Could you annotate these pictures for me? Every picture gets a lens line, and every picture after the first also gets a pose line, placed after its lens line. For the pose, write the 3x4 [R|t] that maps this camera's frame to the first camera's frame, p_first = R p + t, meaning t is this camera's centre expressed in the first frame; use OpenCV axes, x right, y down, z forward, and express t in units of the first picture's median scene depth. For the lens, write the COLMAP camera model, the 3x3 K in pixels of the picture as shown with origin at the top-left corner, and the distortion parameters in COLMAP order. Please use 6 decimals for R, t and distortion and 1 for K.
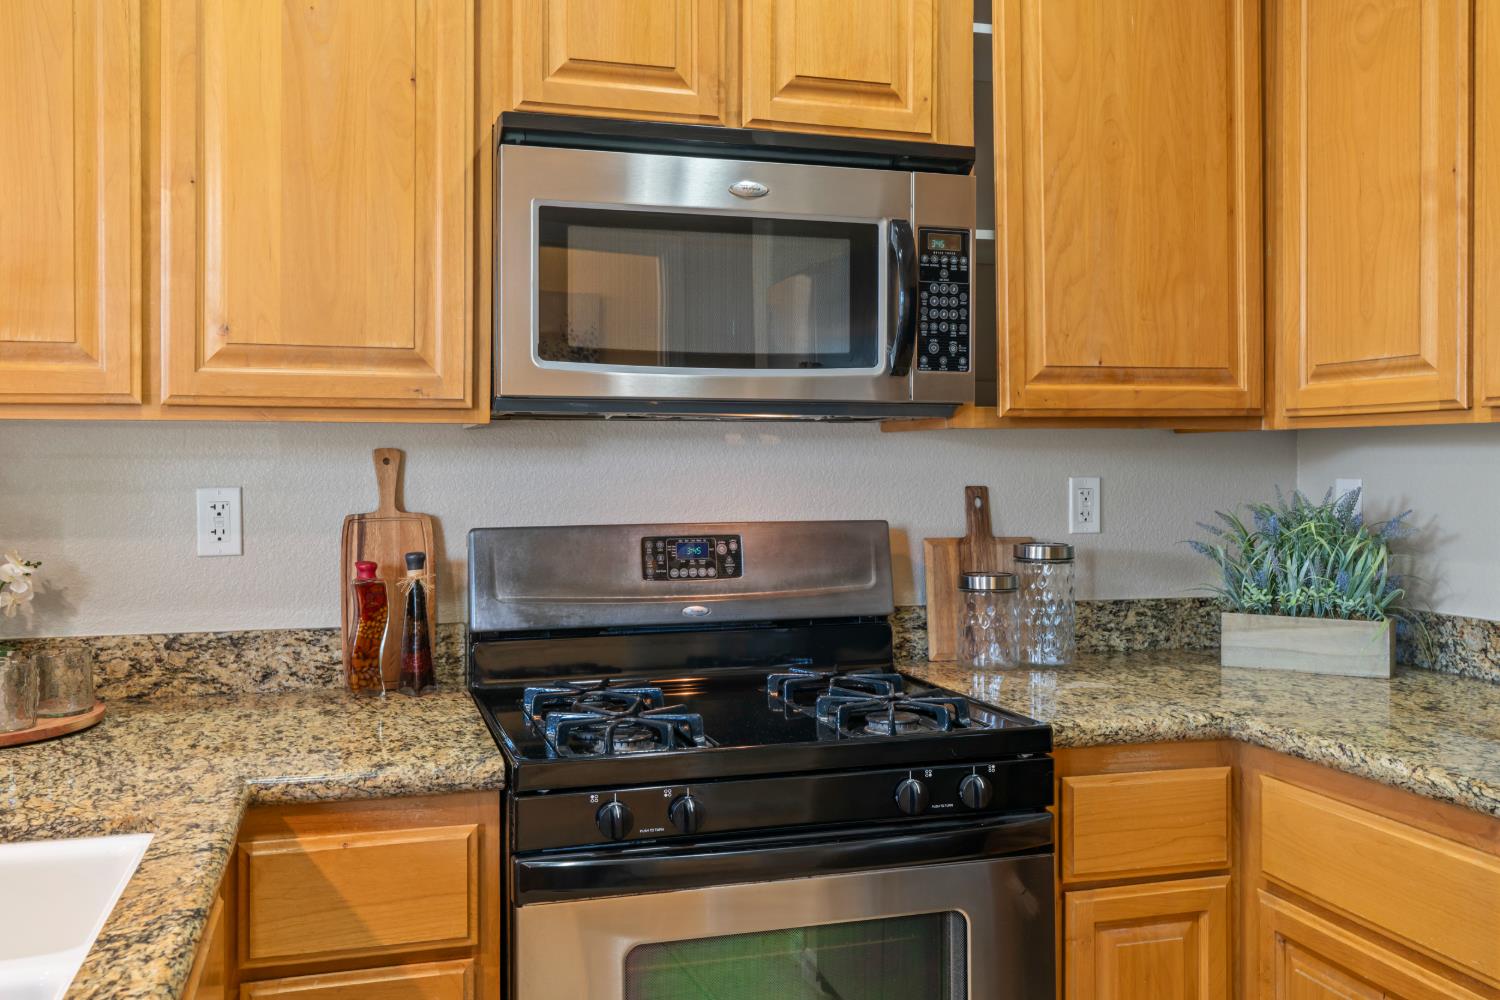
lens RADIAL K [[1307.2, 0, 743.5], [0, 1307.2, 463.8], [0, 0, 1]] dist [0.004475, 0.006671]
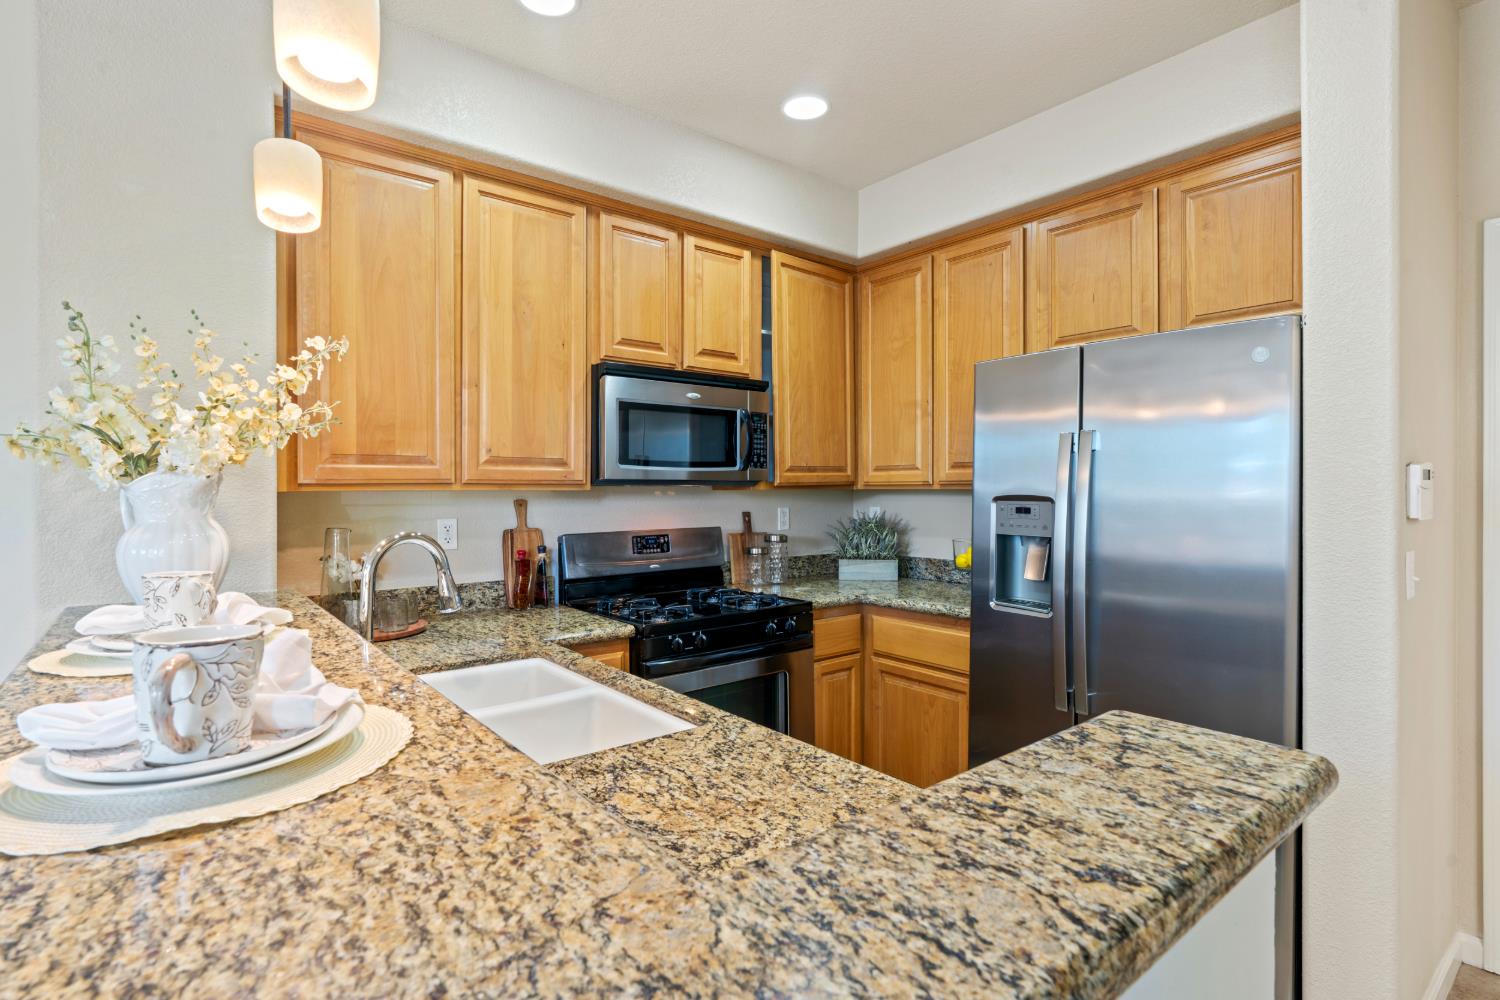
lens RADIAL K [[731.8, 0, 751.5], [0, 731.8, 492.6], [0, 0, 1]] dist [-0.003682, -0.000066]
pose [[0.922983, -0.003160, 0.384827, -0.397839], [0.001335, 0.999987, 0.005009, -0.029961], [-0.384837, -0.004110, 0.922975, -0.308373]]
